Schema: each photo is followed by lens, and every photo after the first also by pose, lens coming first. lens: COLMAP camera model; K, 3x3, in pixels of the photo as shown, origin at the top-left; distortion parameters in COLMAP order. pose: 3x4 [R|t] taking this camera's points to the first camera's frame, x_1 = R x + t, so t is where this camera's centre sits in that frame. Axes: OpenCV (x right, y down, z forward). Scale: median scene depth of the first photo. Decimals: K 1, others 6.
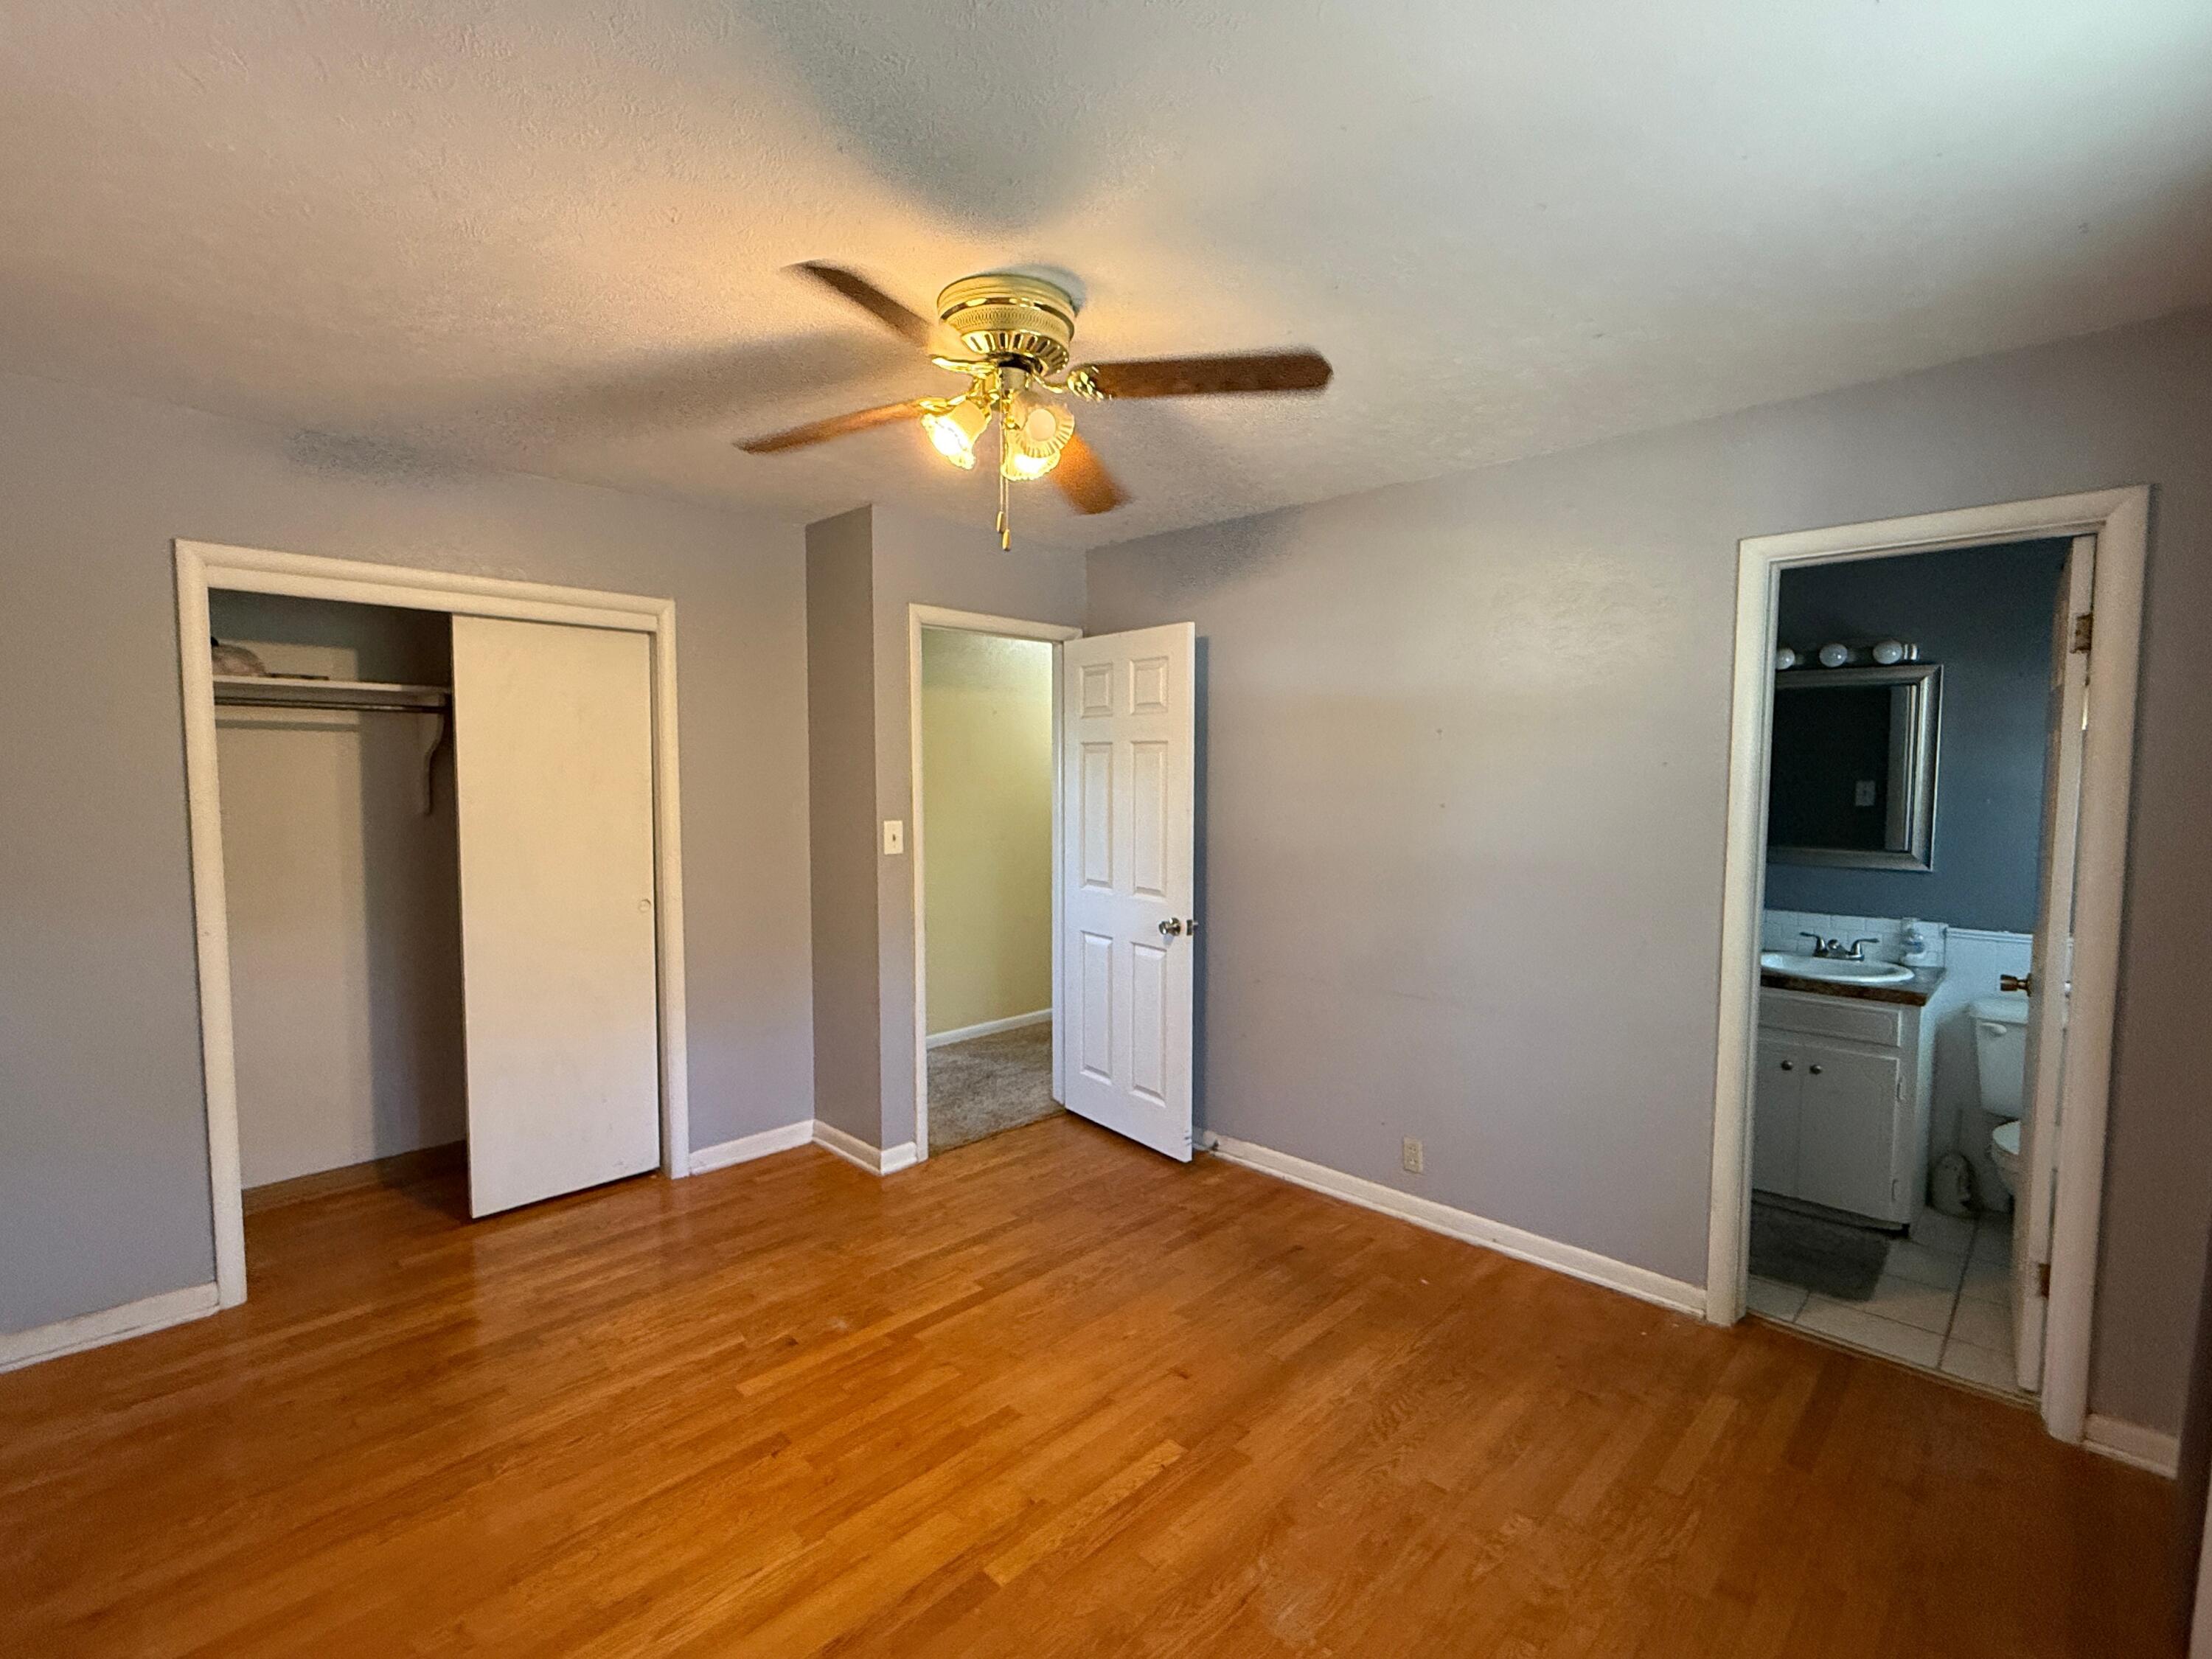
lens RADIAL K [[963.2, 0, 1096.1], [0, 963.2, 829.2], [0, 0, 1]] dist [0.003804, -0.000458]
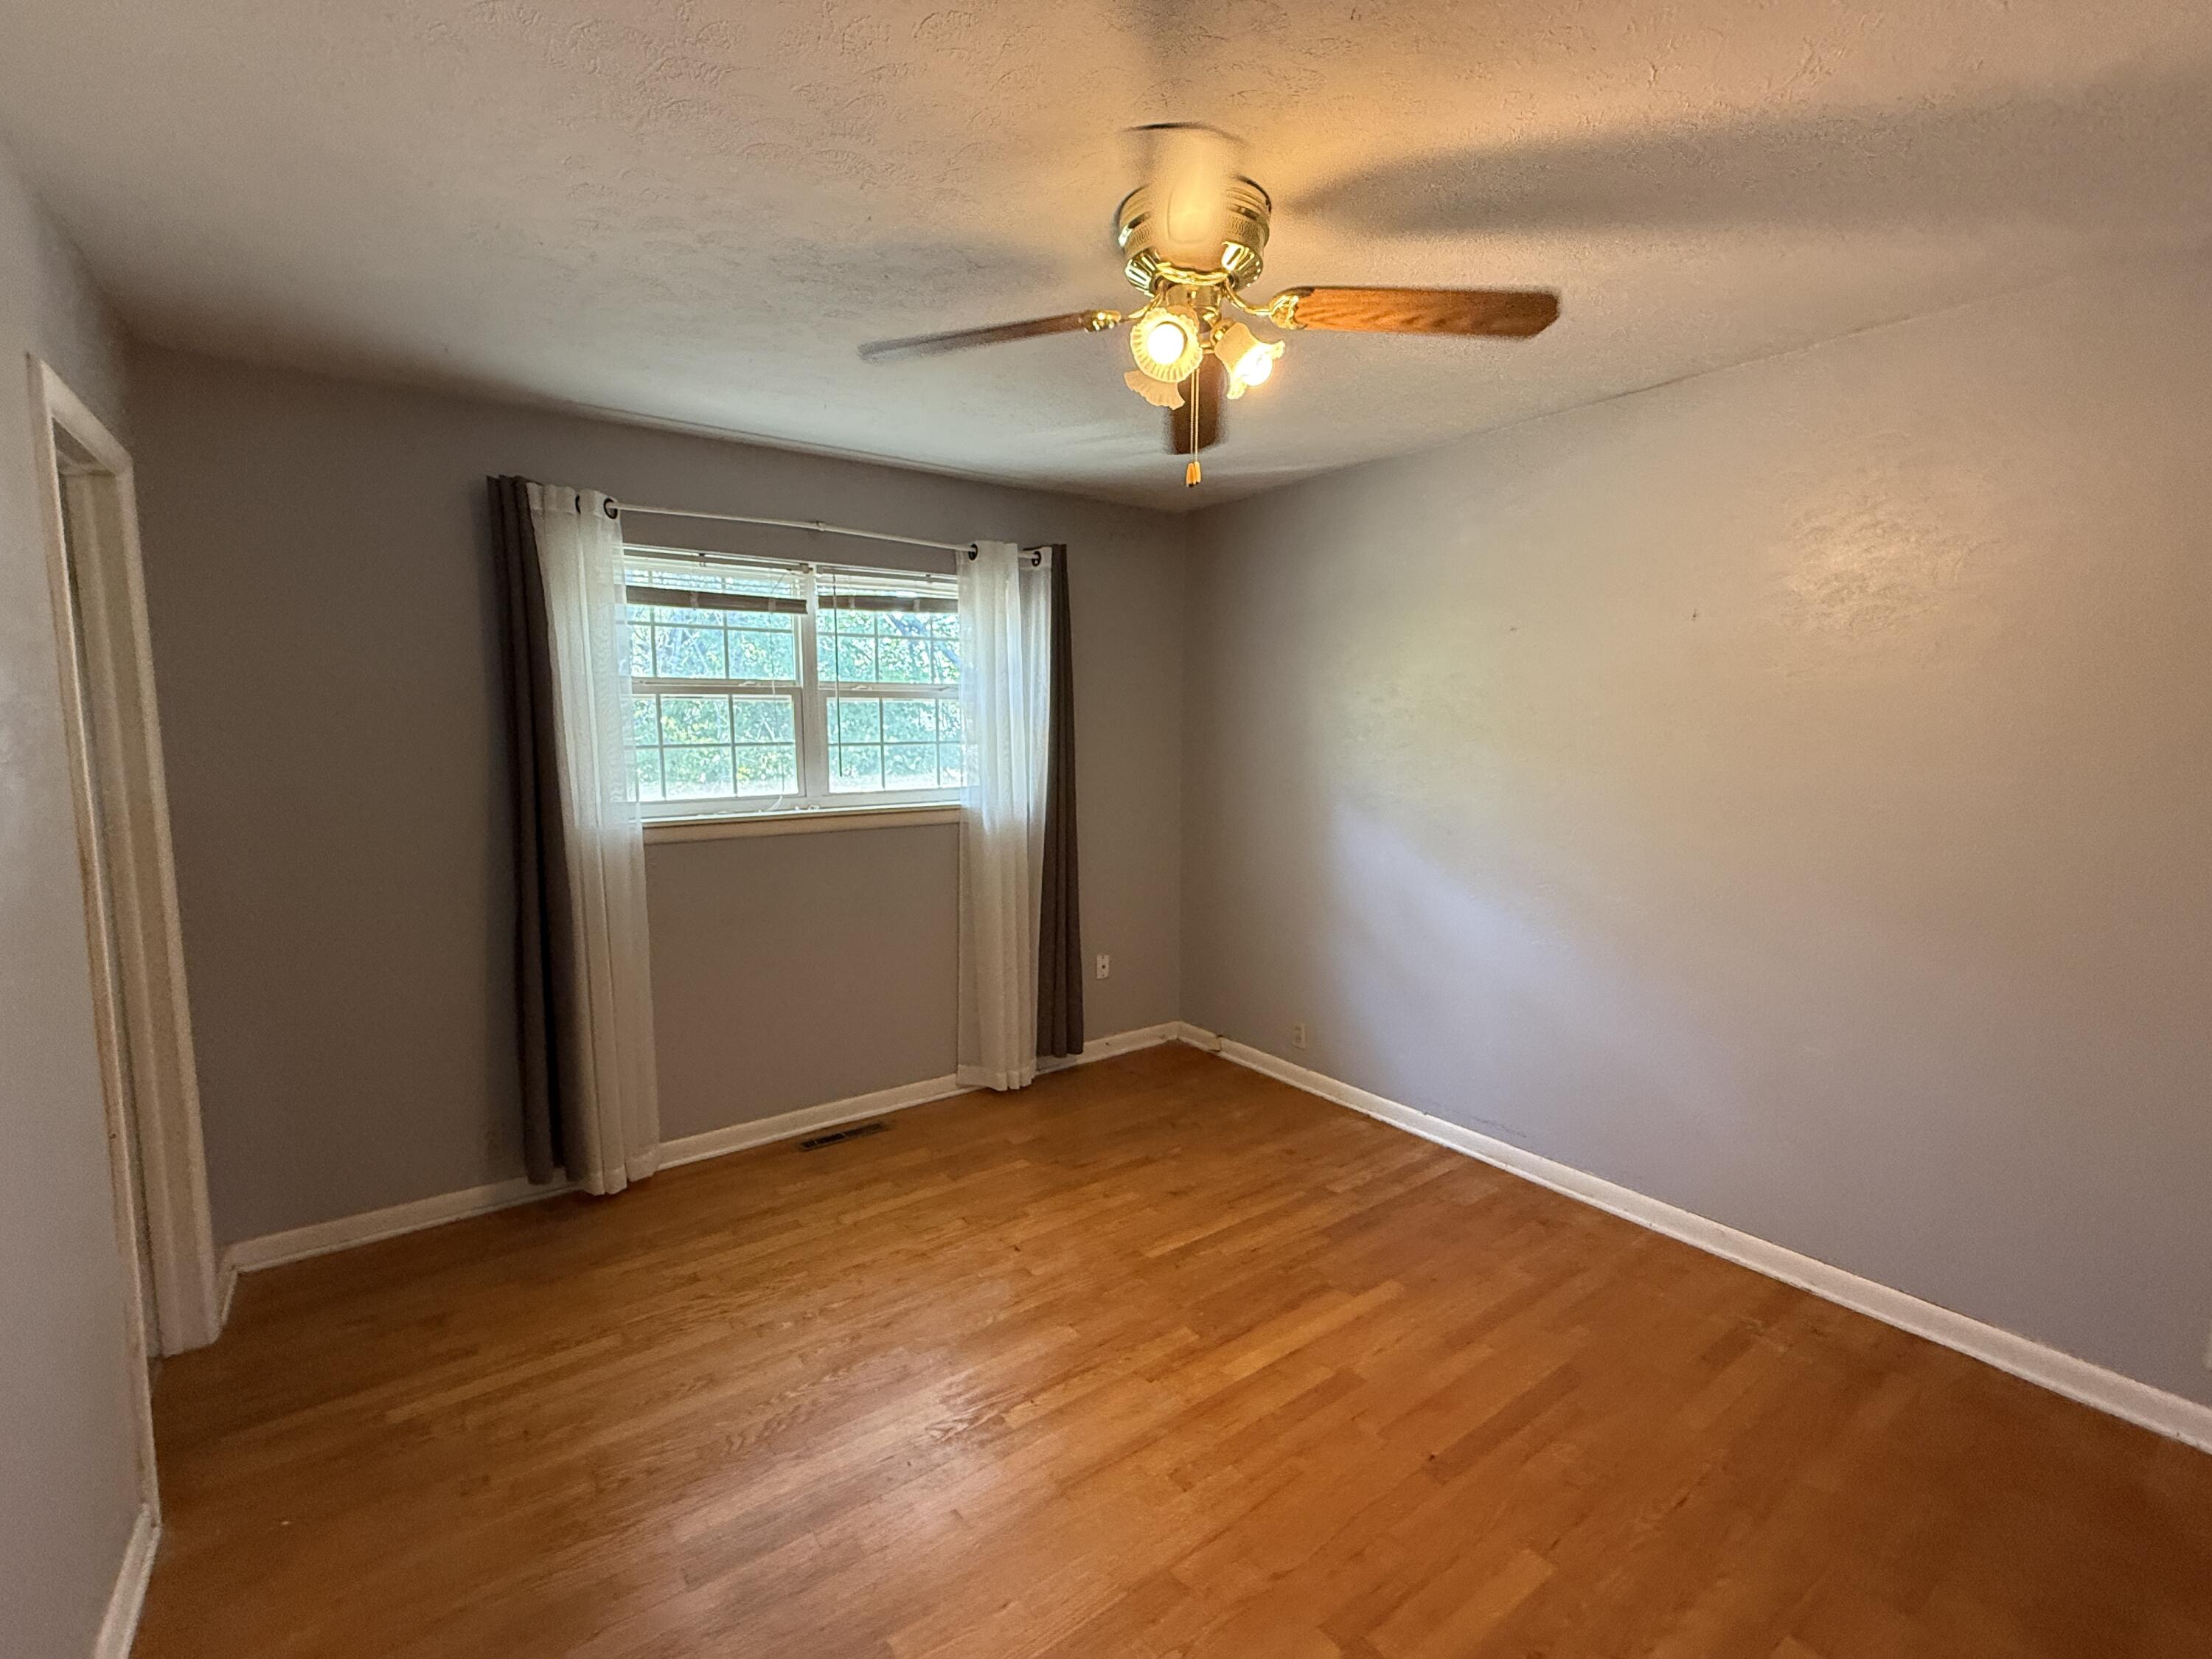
lens RADIAL K [[963.2, 0, 1093.1], [0, 963.2, 819.4], [0, 0, 1]] dist [0.003804, -0.000458]
pose [[-0.984644, -0.016546, 0.173788, -0.173233], [0.012476, 0.986284, 0.164586, -0.128263], [-0.174127, 0.164227, -0.970932, 1.983055]]
